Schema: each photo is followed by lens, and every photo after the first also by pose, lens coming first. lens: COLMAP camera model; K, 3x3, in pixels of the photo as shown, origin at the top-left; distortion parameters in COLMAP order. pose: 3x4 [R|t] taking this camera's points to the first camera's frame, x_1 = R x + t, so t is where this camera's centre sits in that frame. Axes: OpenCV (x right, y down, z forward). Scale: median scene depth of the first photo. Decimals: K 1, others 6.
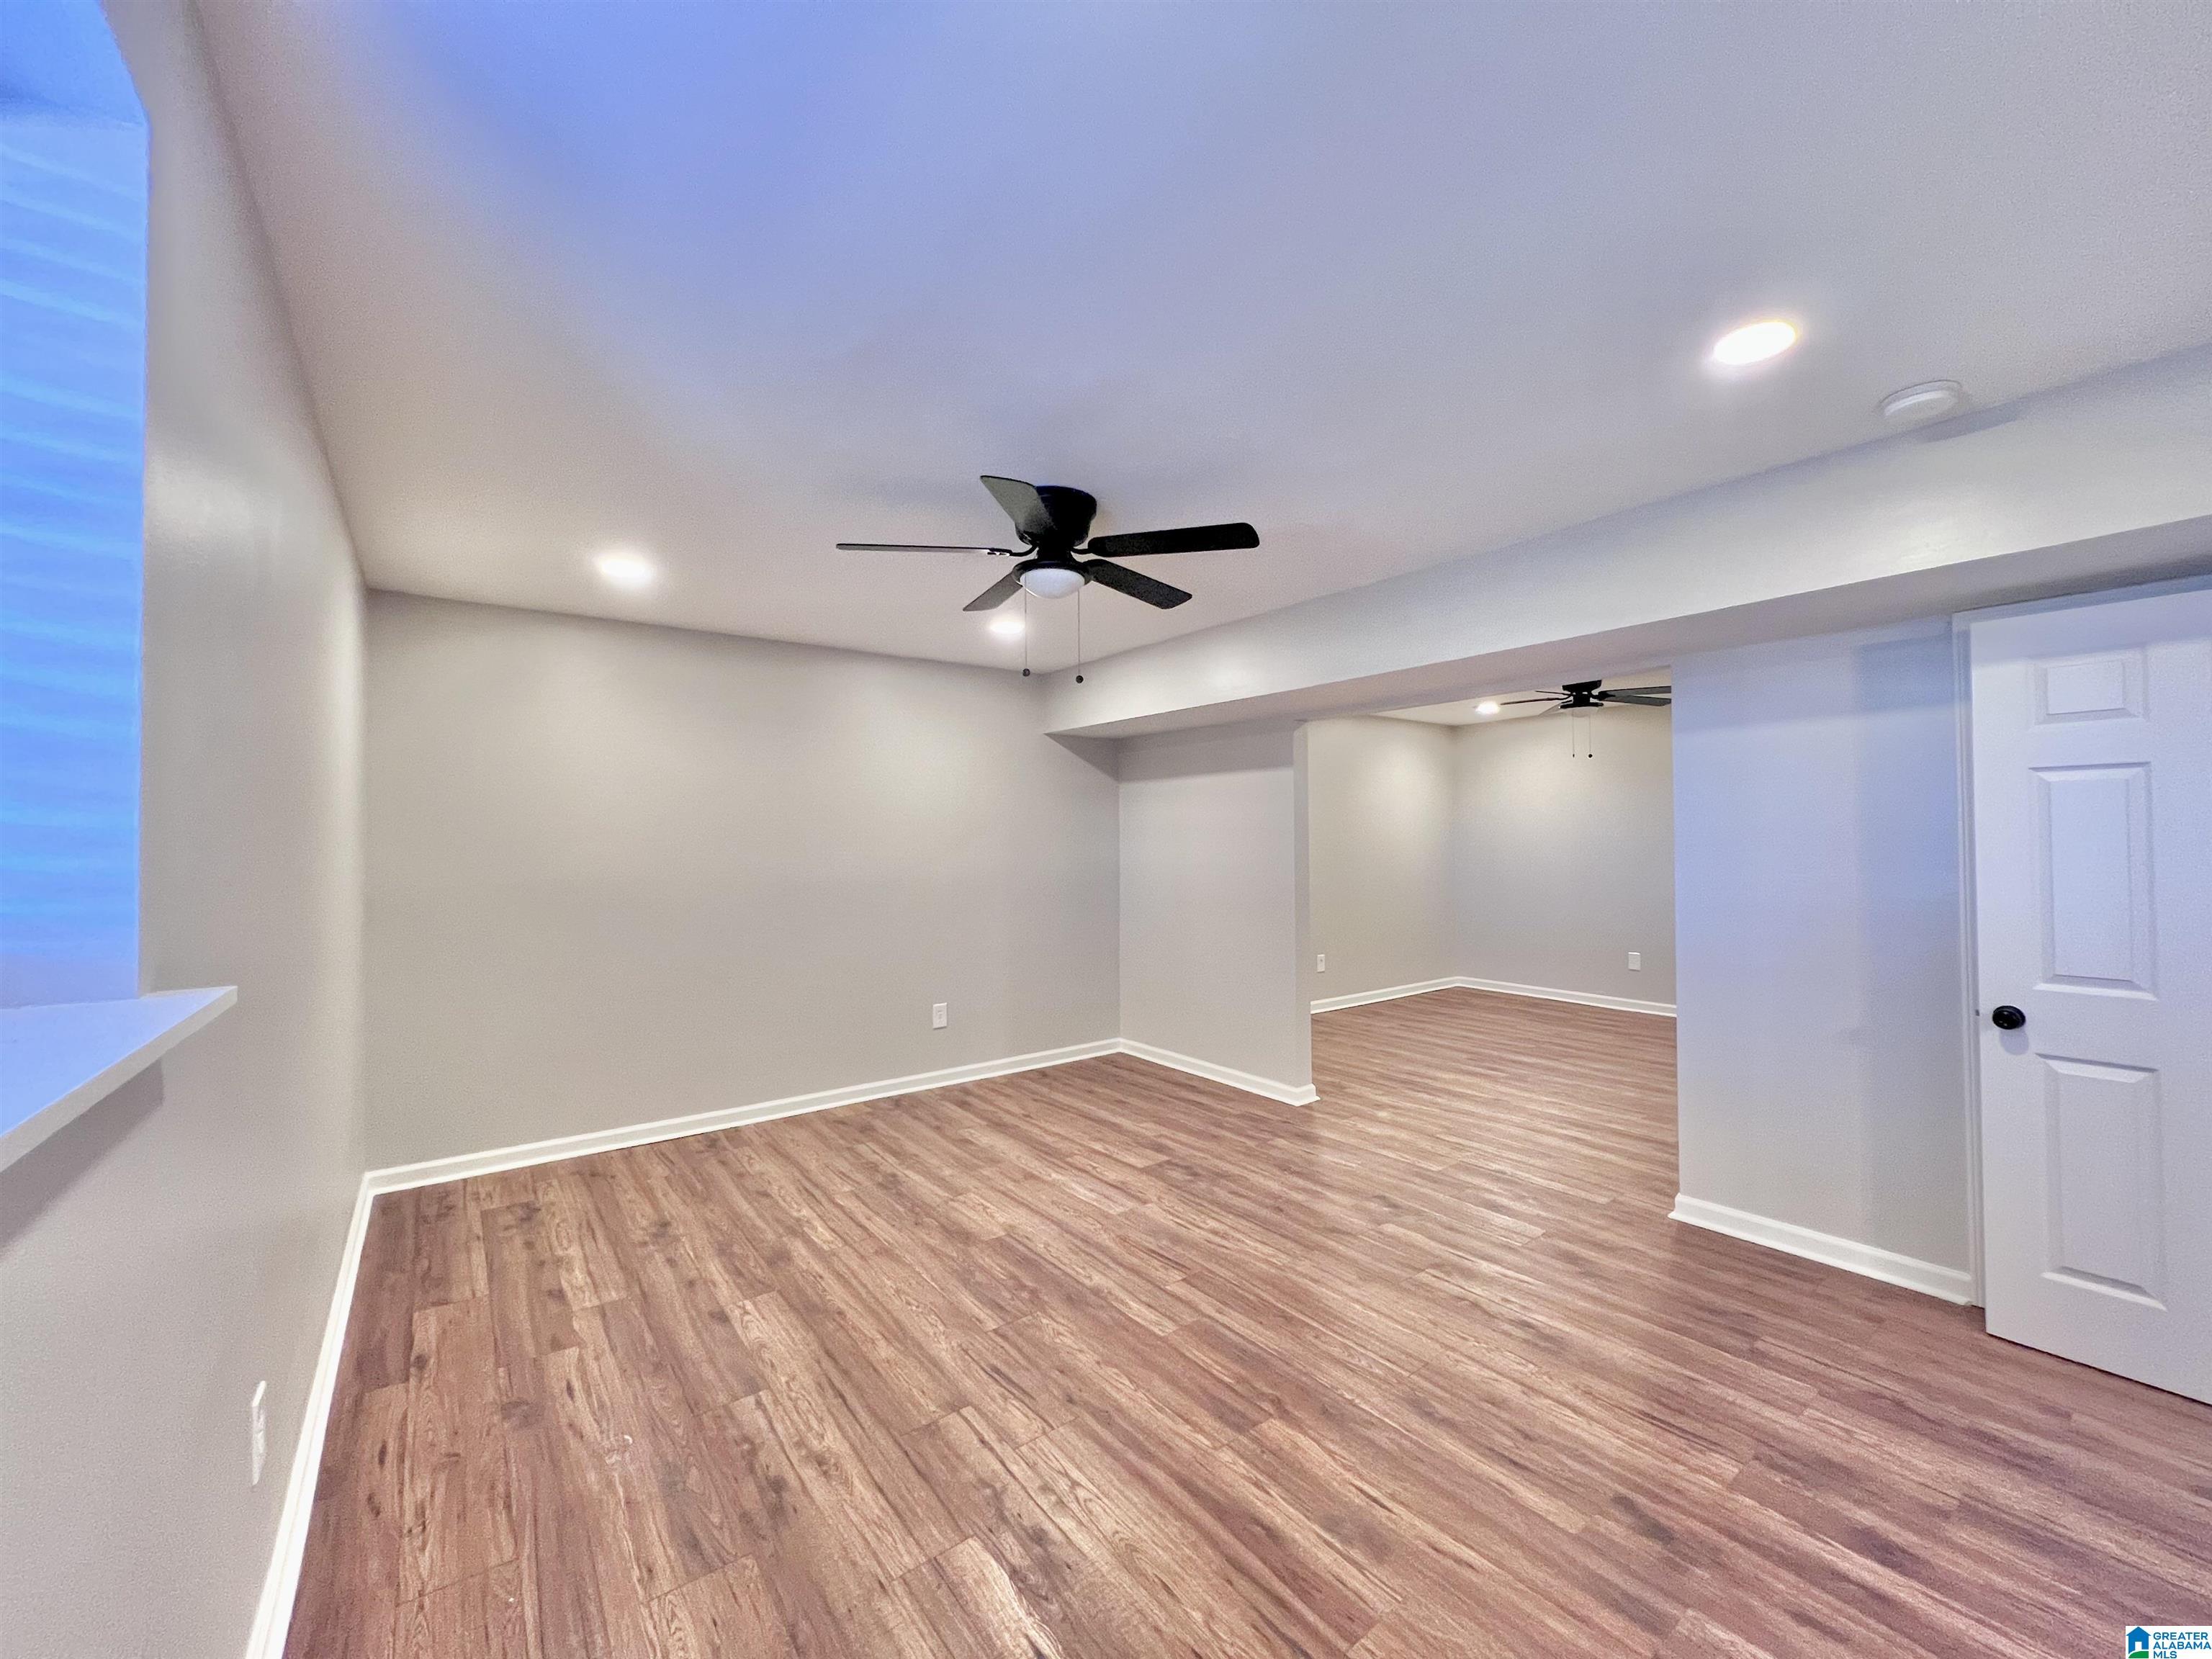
lens RADIAL K [[880.4, 0, 1105.7], [0, 880.4, 836.3], [0, 0, 1]] dist [-0.001122, 0.000379]
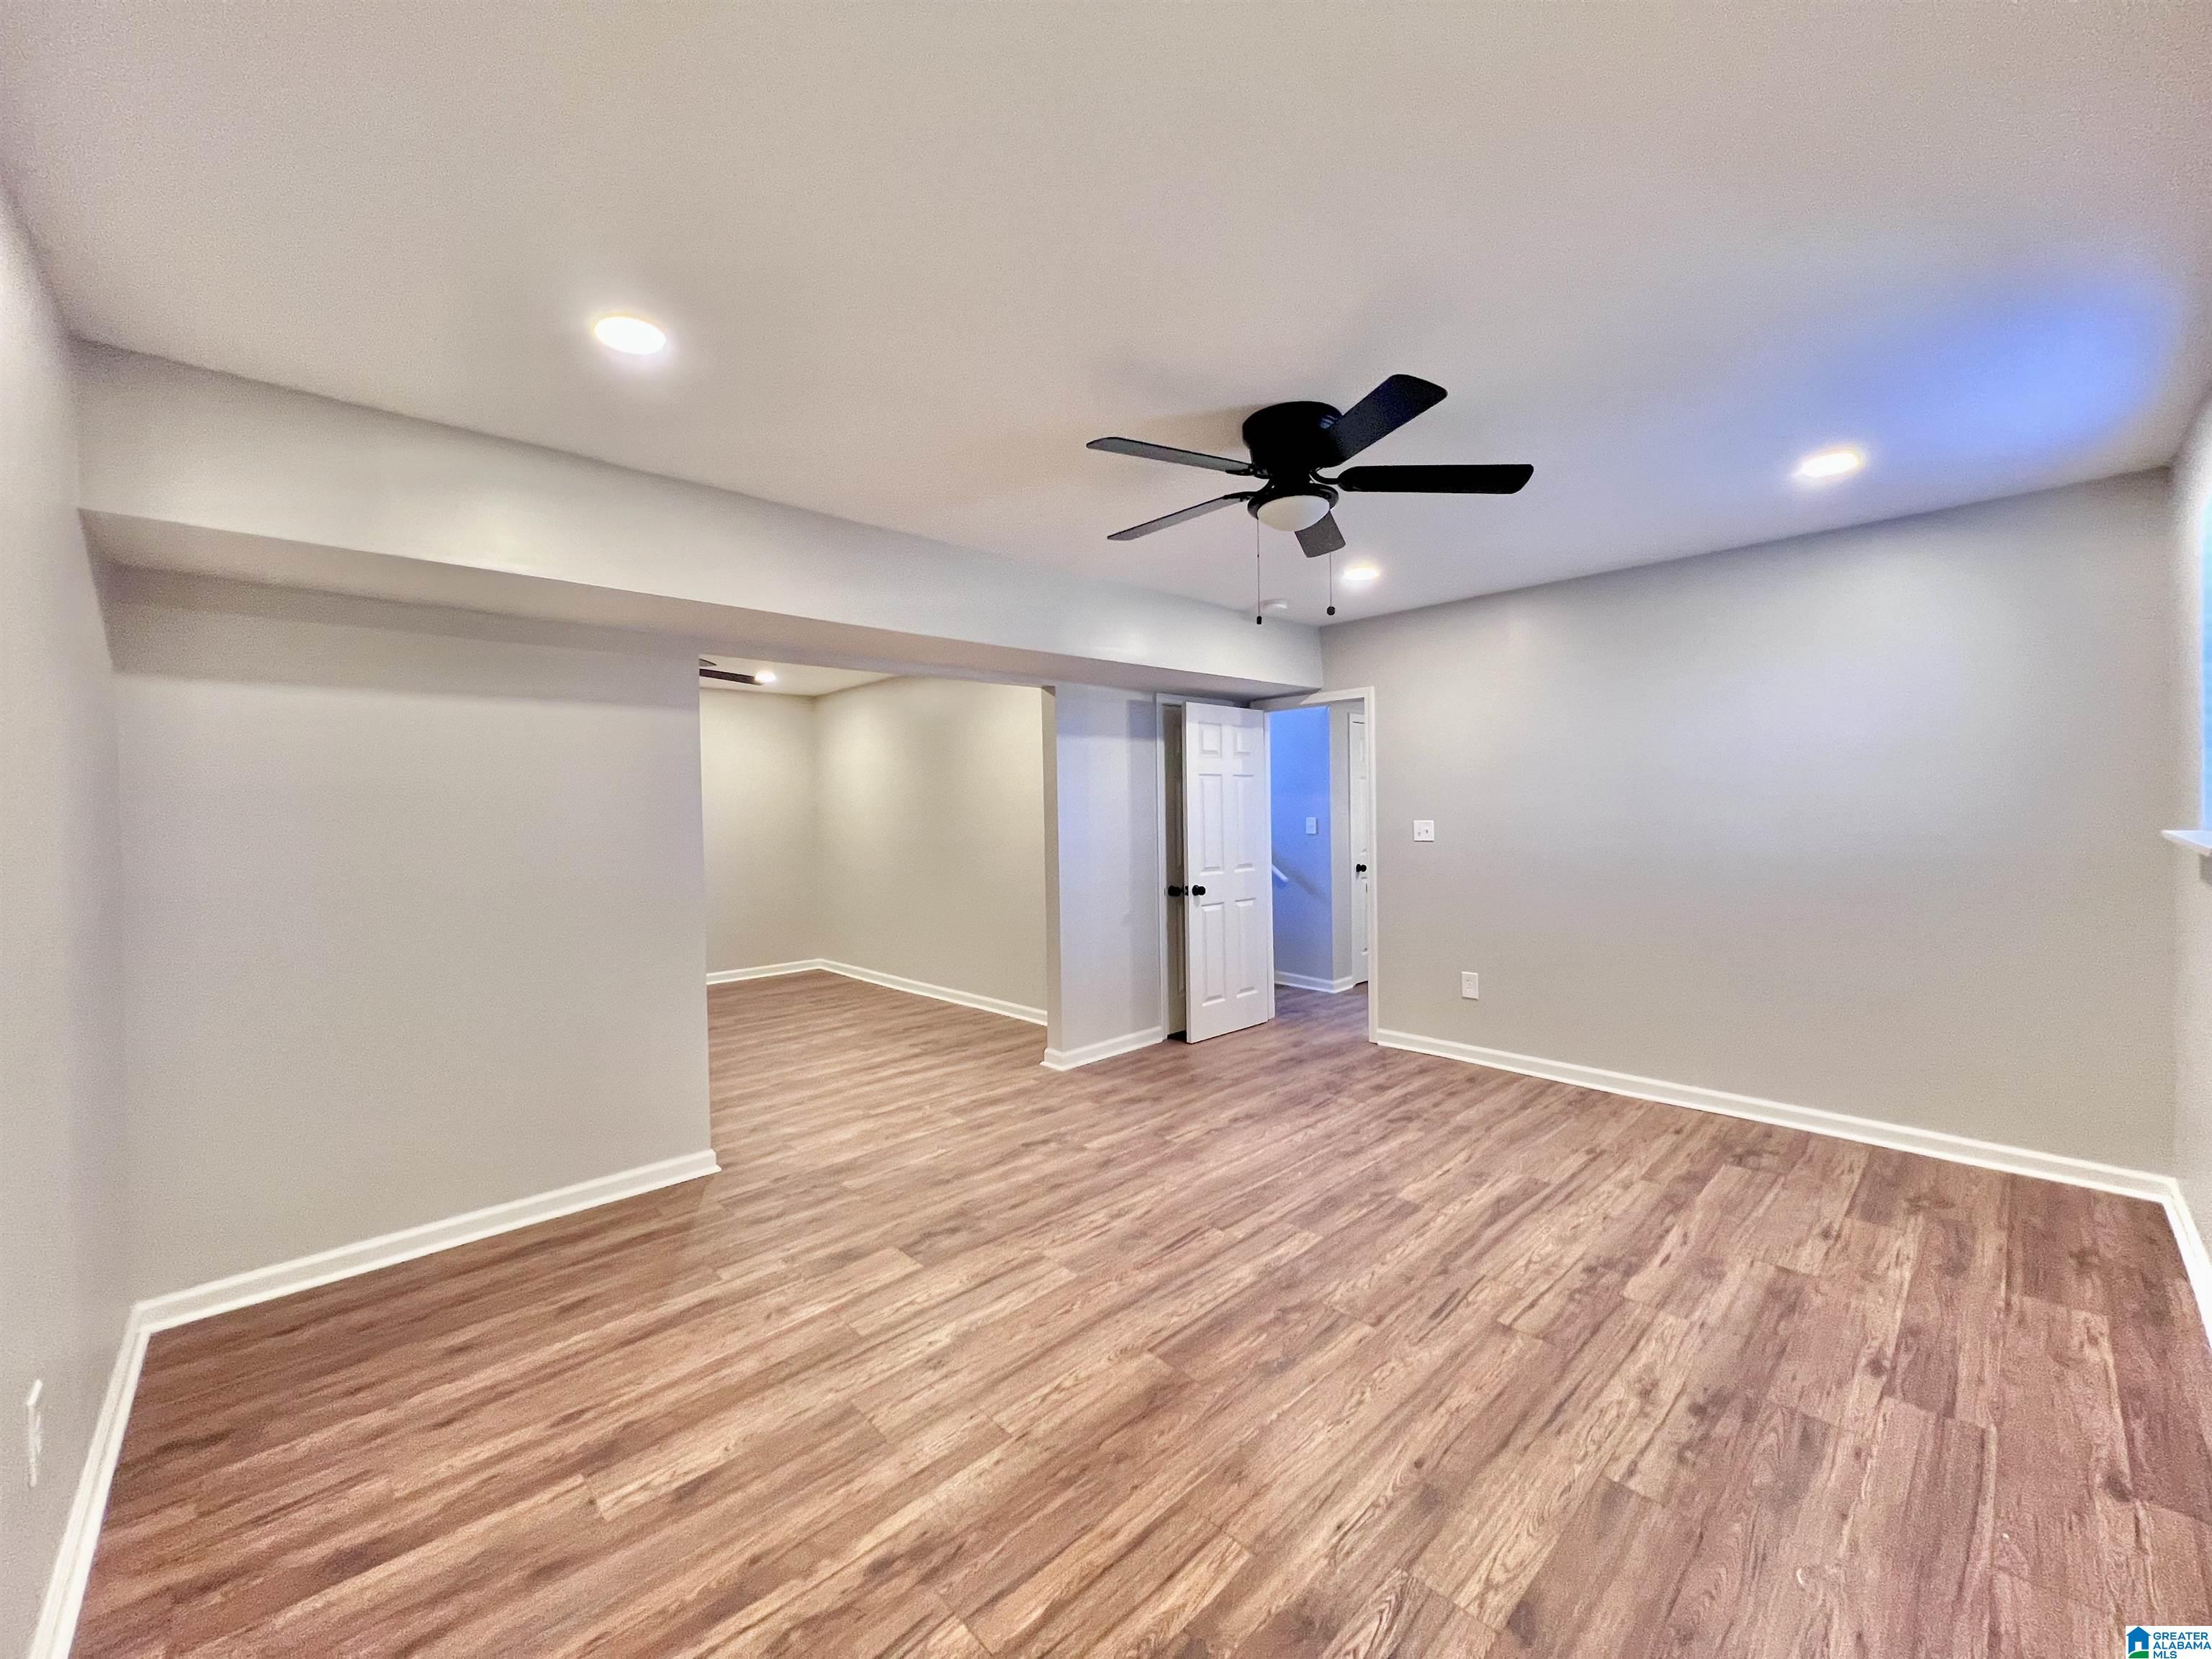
lens RADIAL K [[879.5, 0, 1103.2], [0, 879.5, 823.6], [0, 0, 1]] dist [-0.001369, 0.000503]
pose [[-0.111471, -0.003203, 0.993763, -0.960054], [0.014703, 0.999880, 0.004872, 0.026323], [-0.993659, 0.015155, -0.111410, 1.312042]]
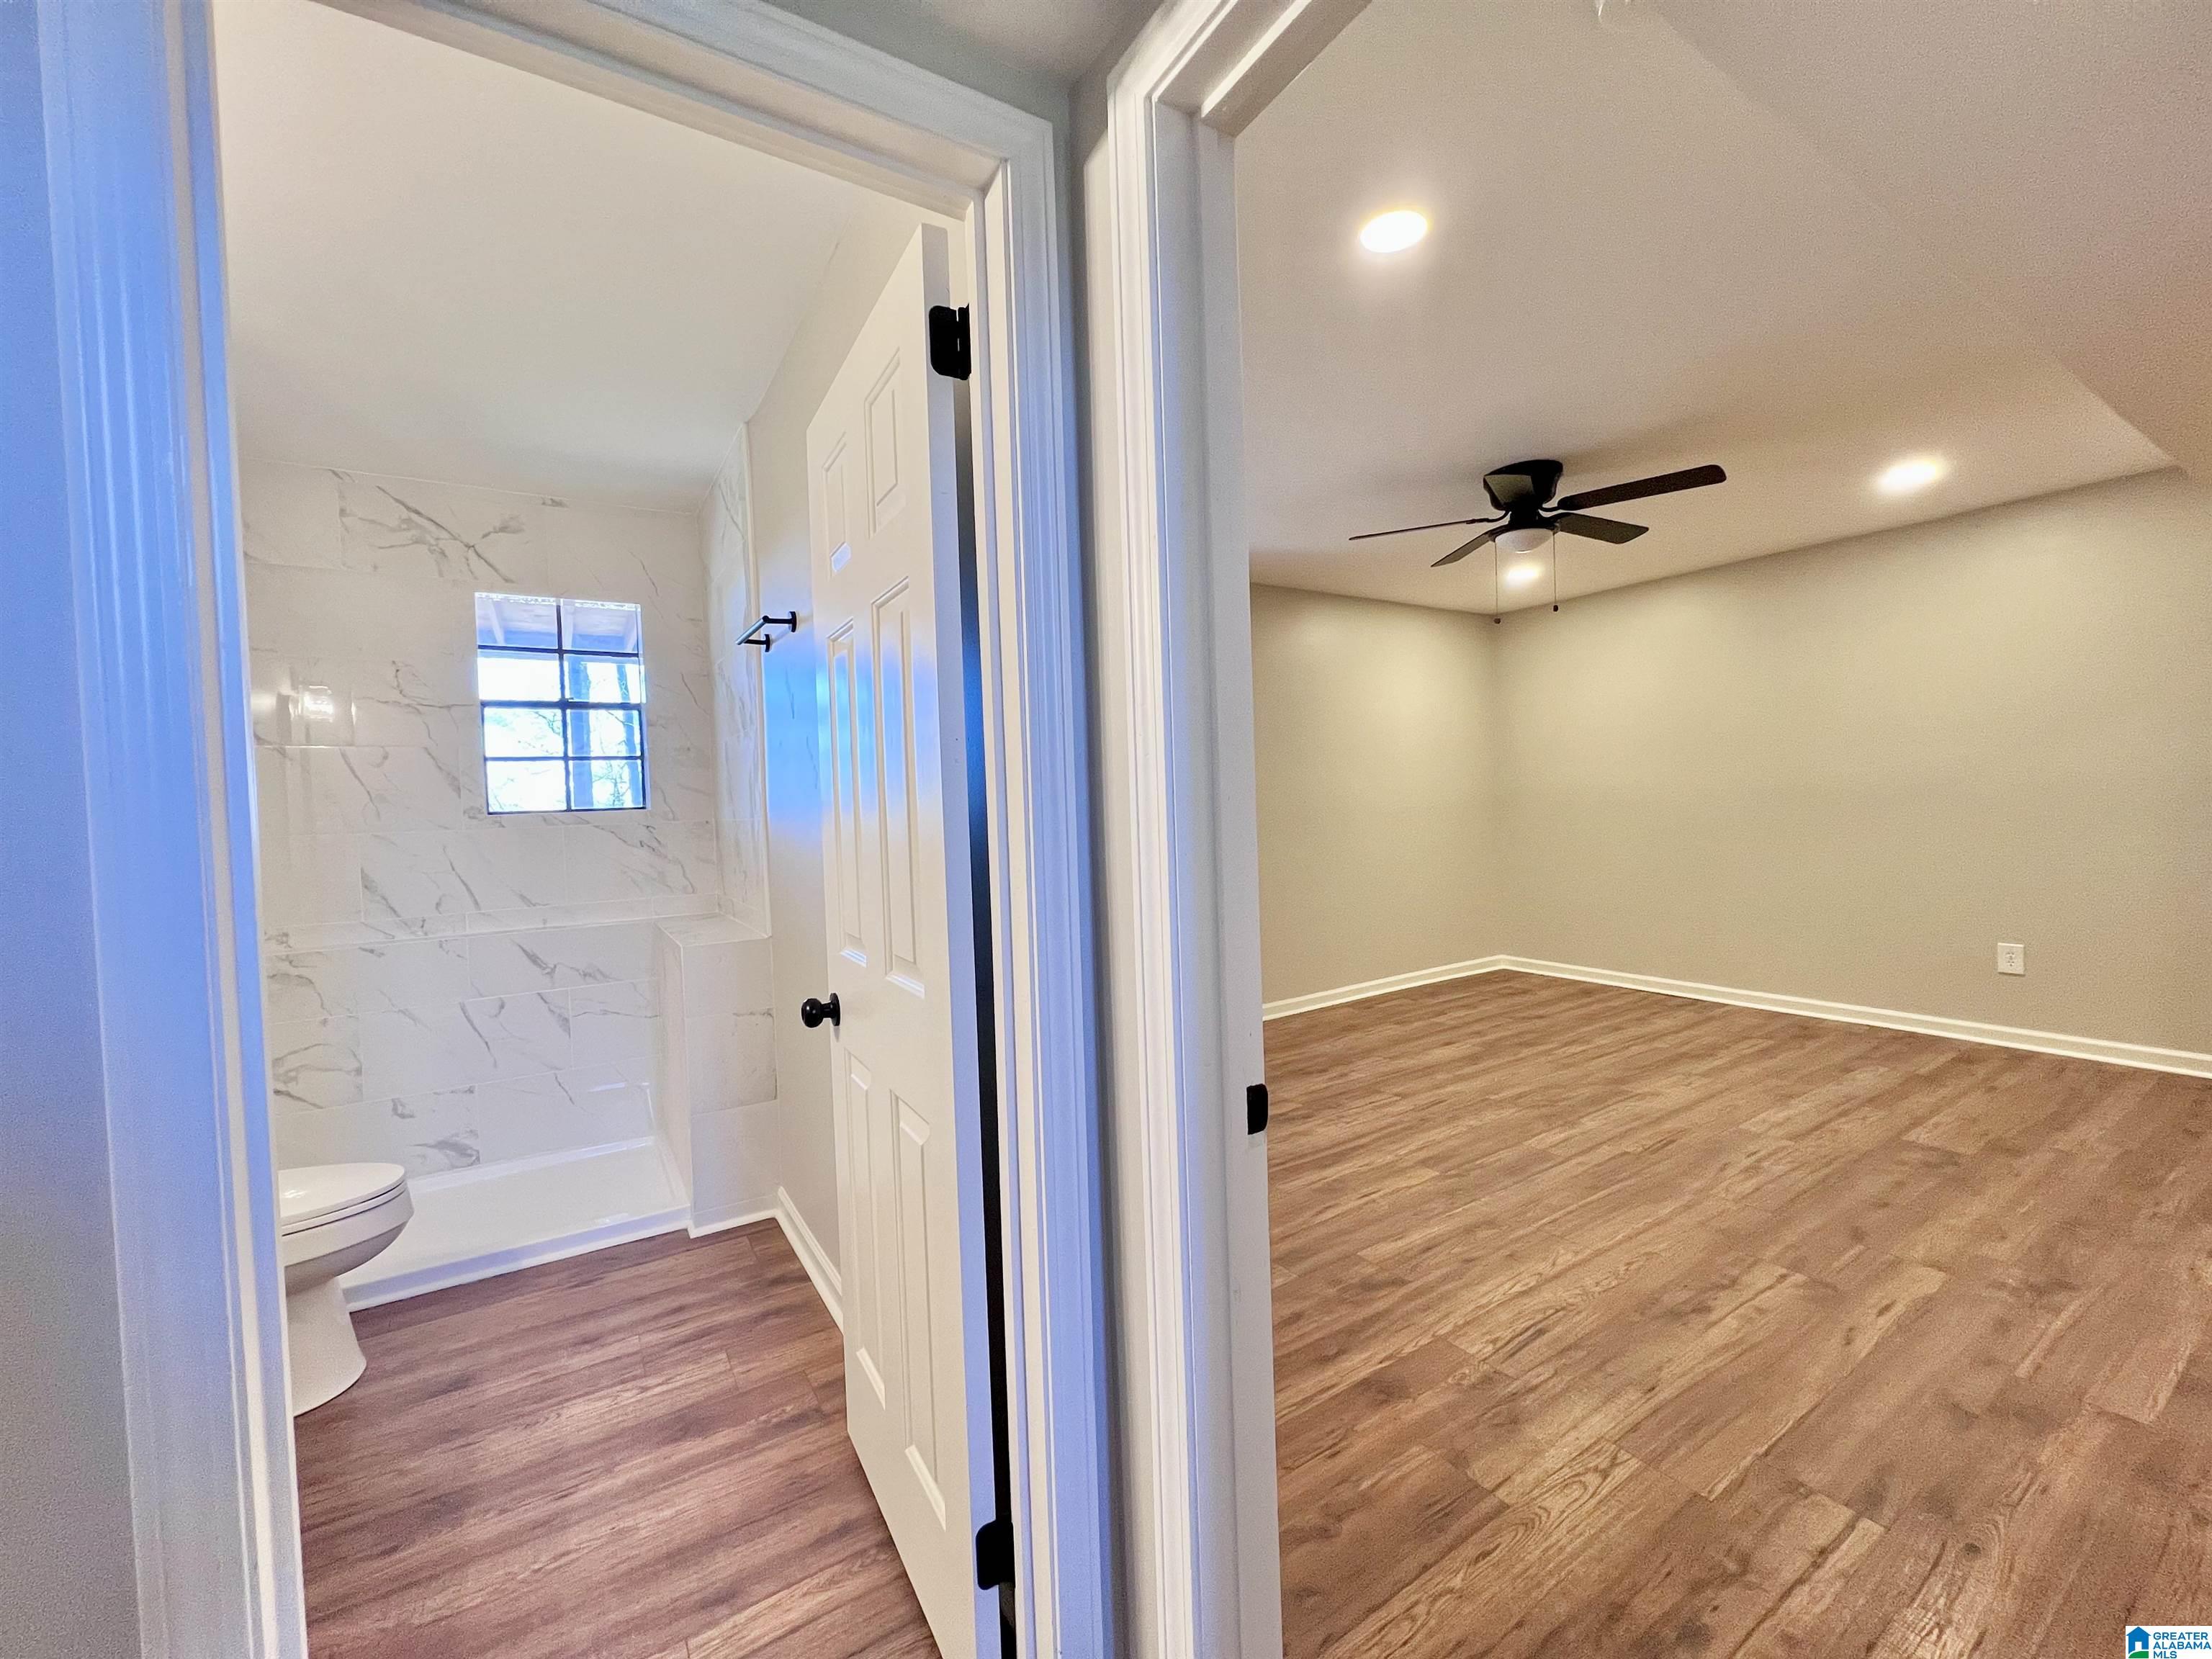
lens RADIAL K [[879.5, 0, 1103.2], [0, 879.5, 823.6], [0, 0, 1]] dist [-0.001369, 0.000503]
pose [[-0.084128, 0.035987, -0.995805, 1.257561], [0.041258, 0.998616, 0.032603, 0.046193], [0.995600, -0.038343, -0.085496, 0.498775]]
